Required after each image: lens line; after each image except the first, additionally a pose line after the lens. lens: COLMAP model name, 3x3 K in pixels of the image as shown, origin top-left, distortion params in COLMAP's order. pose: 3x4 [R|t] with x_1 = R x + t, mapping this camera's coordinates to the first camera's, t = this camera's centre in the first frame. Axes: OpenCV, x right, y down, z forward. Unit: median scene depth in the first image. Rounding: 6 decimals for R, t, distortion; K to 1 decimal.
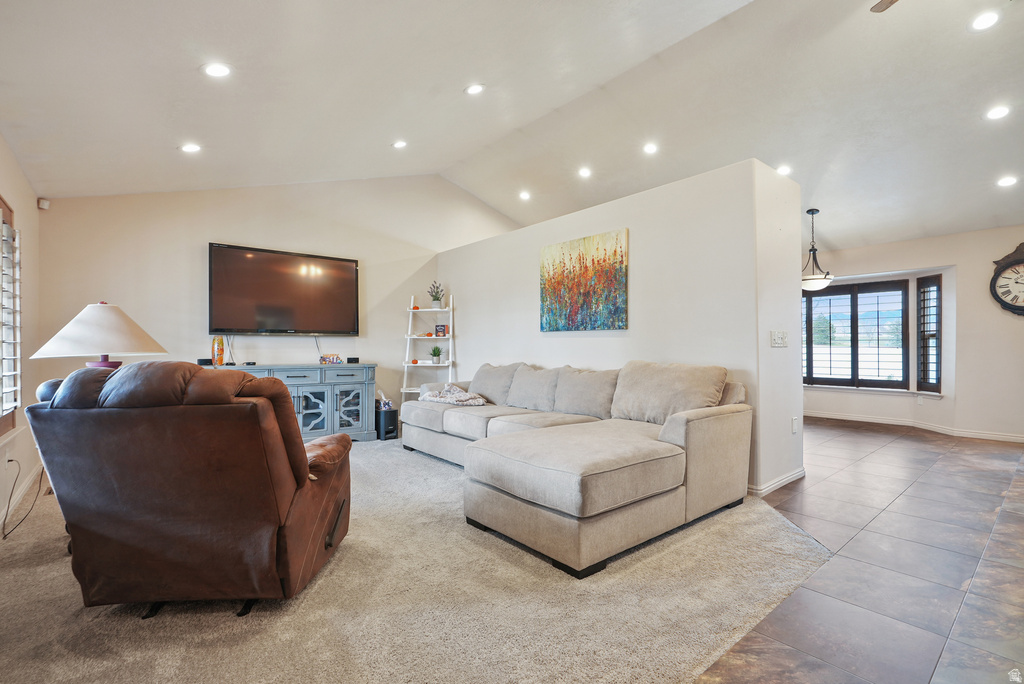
lens RADIAL K [[464.7, 0, 514.7], [0, 464.7, 342.3], [0, 0, 1]] dist [-0.009991, -0.000052]
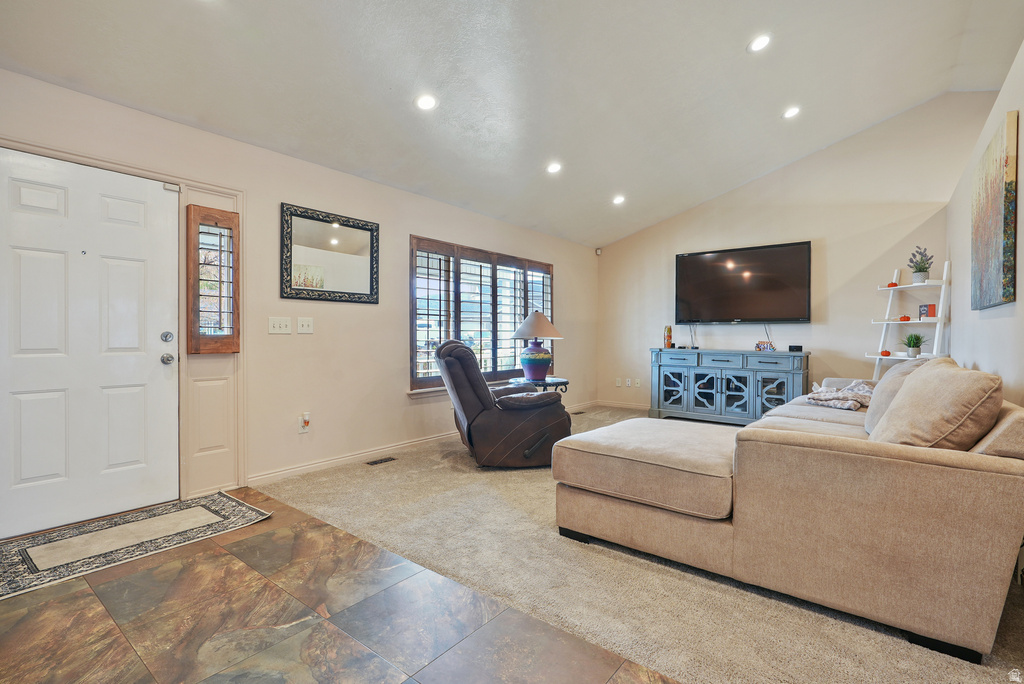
lens RADIAL K [[464.7, 0, 514.7], [0, 464.7, 342.3], [0, 0, 1]] dist [-0.009991, -0.000052]
pose [[0.216086, 0.020026, -0.976169, 0.508957], [0.012432, 0.999652, 0.023260, -0.003584], [0.976295, -0.017162, 0.215762, 0.254912]]
